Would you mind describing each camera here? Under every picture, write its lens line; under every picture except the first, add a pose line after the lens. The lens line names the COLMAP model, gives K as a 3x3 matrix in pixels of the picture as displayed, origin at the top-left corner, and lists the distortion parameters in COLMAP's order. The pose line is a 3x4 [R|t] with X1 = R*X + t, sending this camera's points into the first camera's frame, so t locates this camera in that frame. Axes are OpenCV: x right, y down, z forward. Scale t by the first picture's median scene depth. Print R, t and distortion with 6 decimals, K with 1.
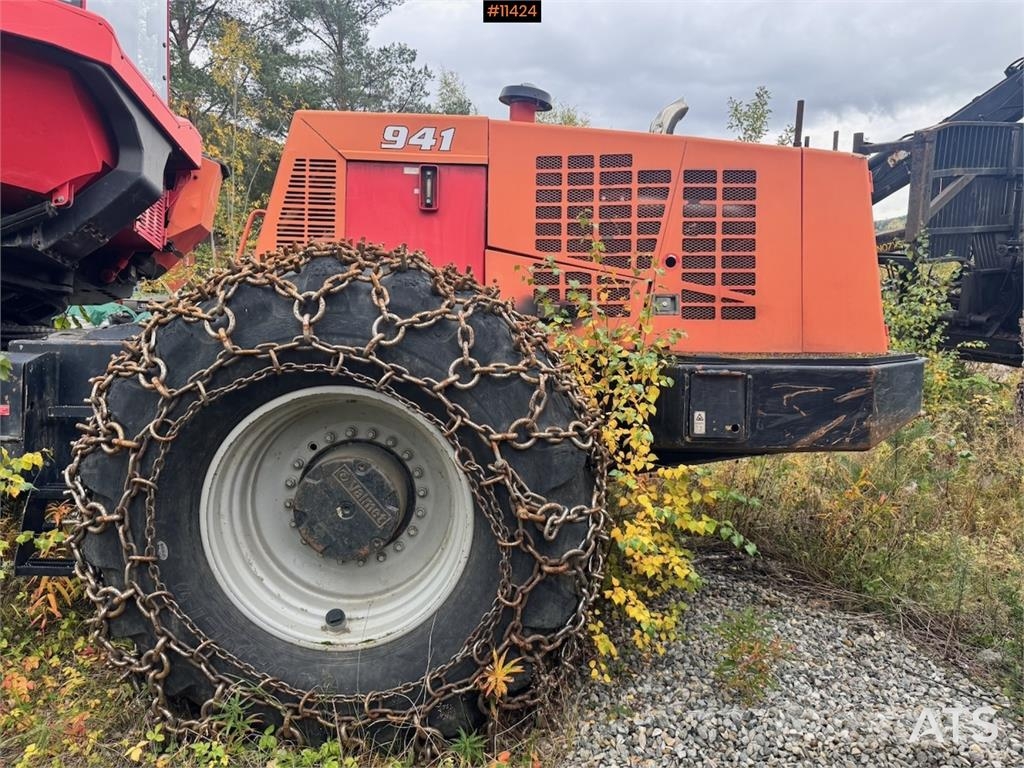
lens RADIAL K [[712.1, 0, 514.7], [0, 712.1, 382.3], [0, 0, 1]] dist [0.053105, -0.062868]
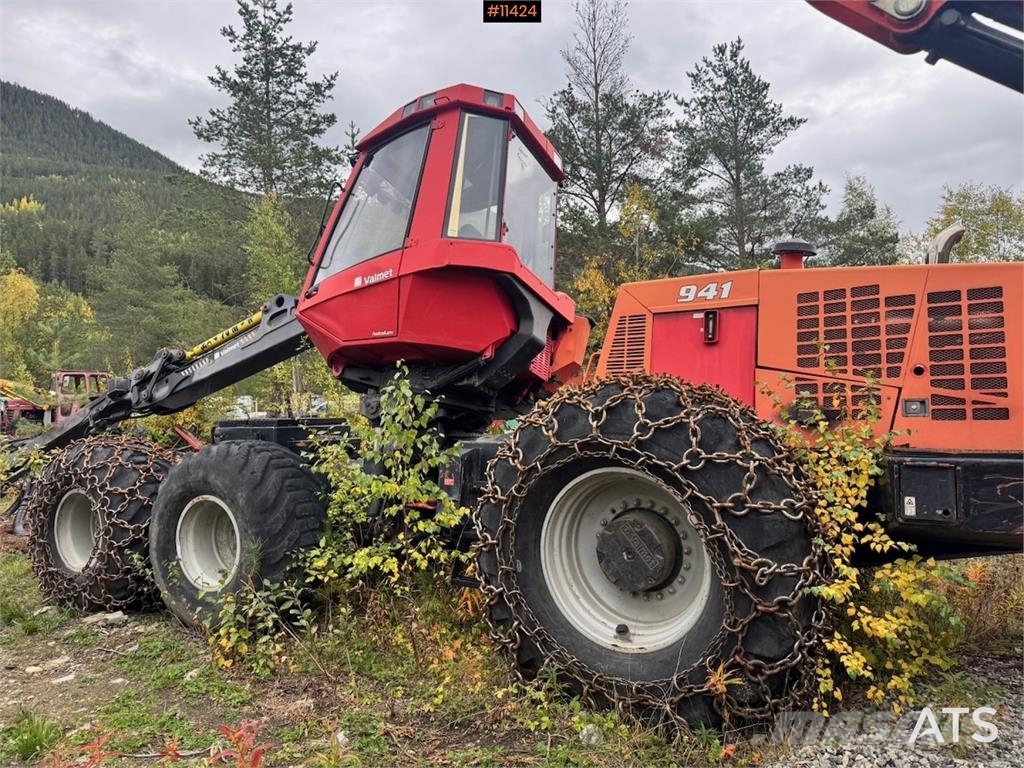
lens RADIAL K [[702.7, 0, 512.0], [0, 702.7, 384.0], [0, 0, 1]] dist [0.058697, -0.087034]
pose [[0.843663, -0.047234, -0.534791, 0.345475], [-0.035505, 0.989033, -0.143365, 0.048793], [0.535698, 0.139939, 0.832733, -0.372970]]
